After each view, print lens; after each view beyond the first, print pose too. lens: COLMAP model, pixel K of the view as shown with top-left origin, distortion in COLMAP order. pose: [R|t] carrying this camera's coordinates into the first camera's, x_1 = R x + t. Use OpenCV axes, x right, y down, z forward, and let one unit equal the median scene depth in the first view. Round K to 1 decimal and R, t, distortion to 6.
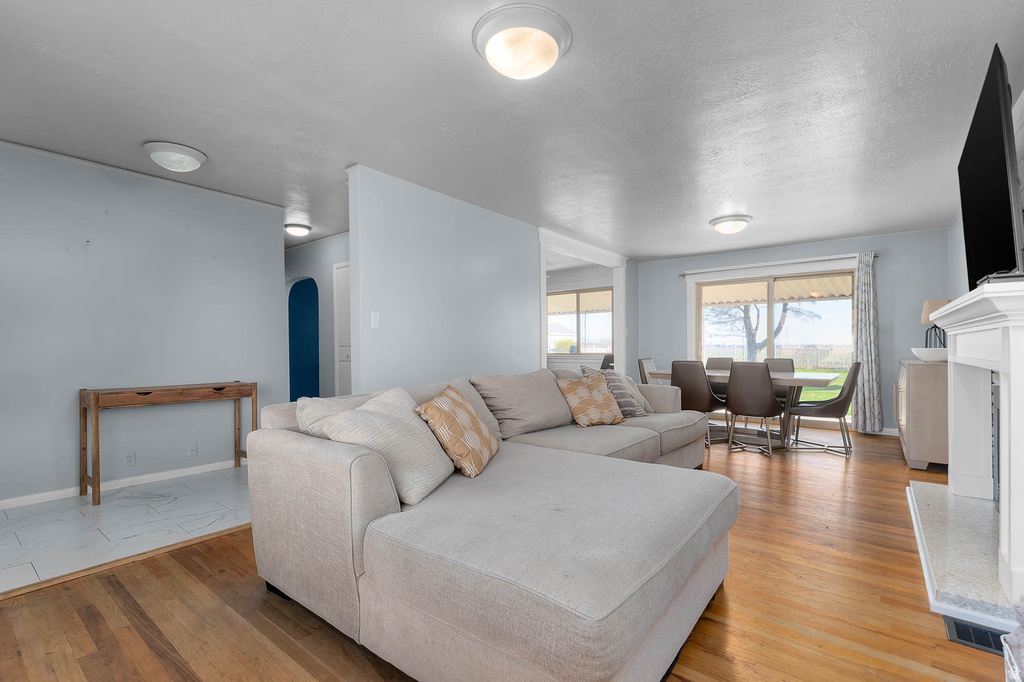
lens RADIAL K [[461.7, 0, 517.5], [0, 461.7, 348.6], [0, 0, 1]] dist [-0.003991, -0.000530]
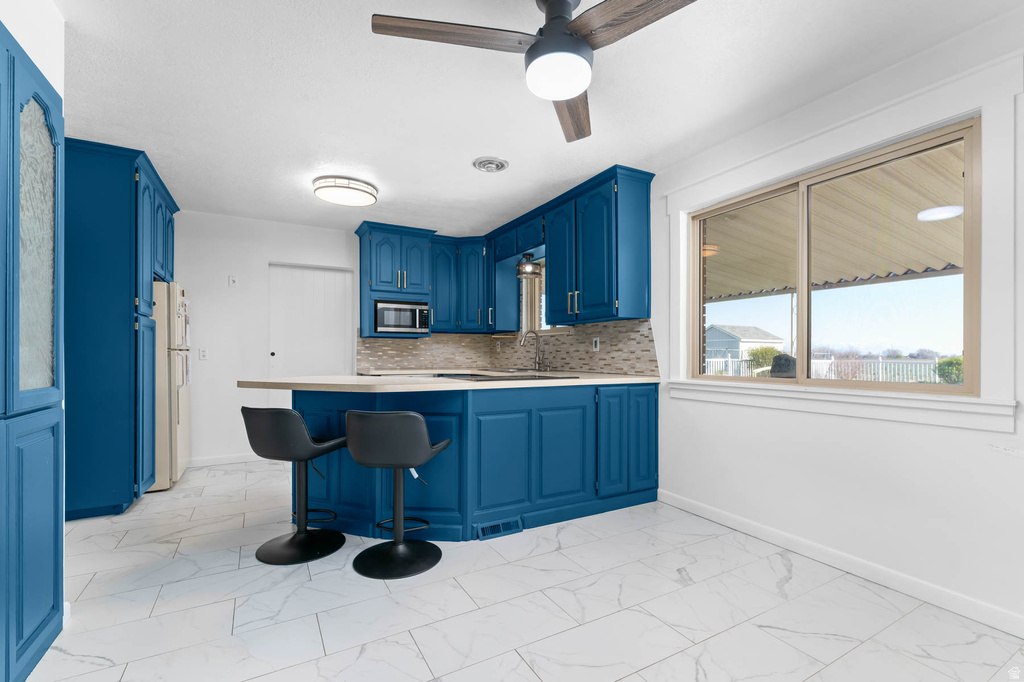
lens RADIAL K [[461.7, 0, 511.0], [0, 461.7, 348.7], [0, 0, 1]] dist [-0.003991, -0.000530]
pose [[0.919985, 0.002920, -0.391942, 0.024332], [-0.010407, 0.999802, -0.016980, -0.001383], [0.391815, 0.019701, 0.919833, 0.246226]]
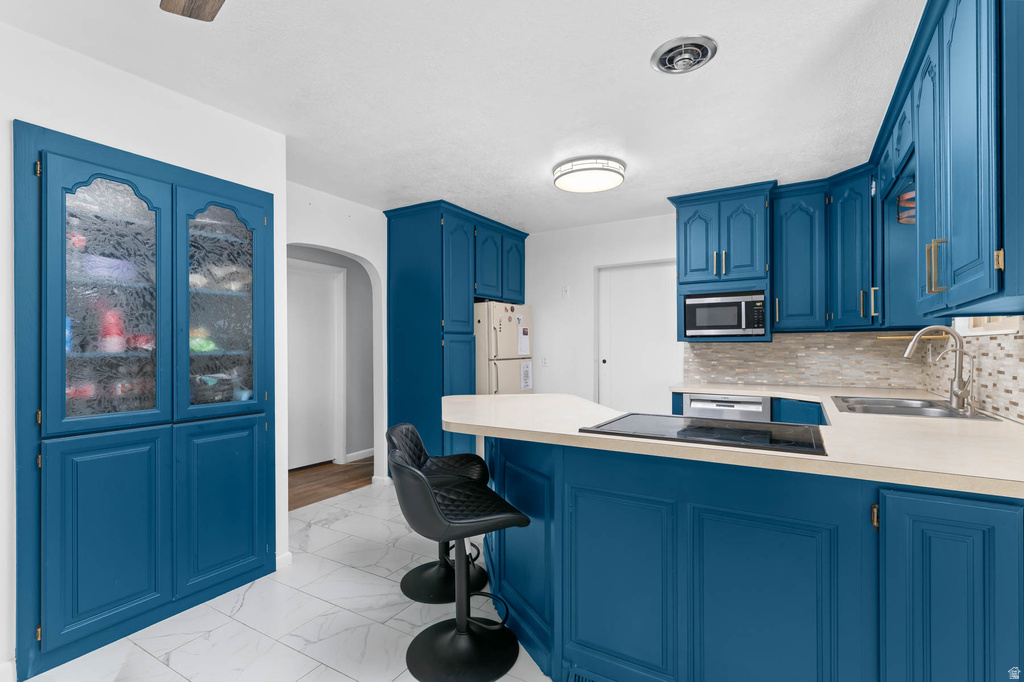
lens RADIAL K [[461.7, 0, 522.6], [0, 461.7, 346.2], [0, 0, 1]] dist [-0.003991, -0.000530]
pose [[0.116005, 0.005876, -0.993231, 0.041985], [-0.003521, 0.999979, 0.005504, -0.009616], [0.993242, 0.002859, 0.116023, 0.344074]]
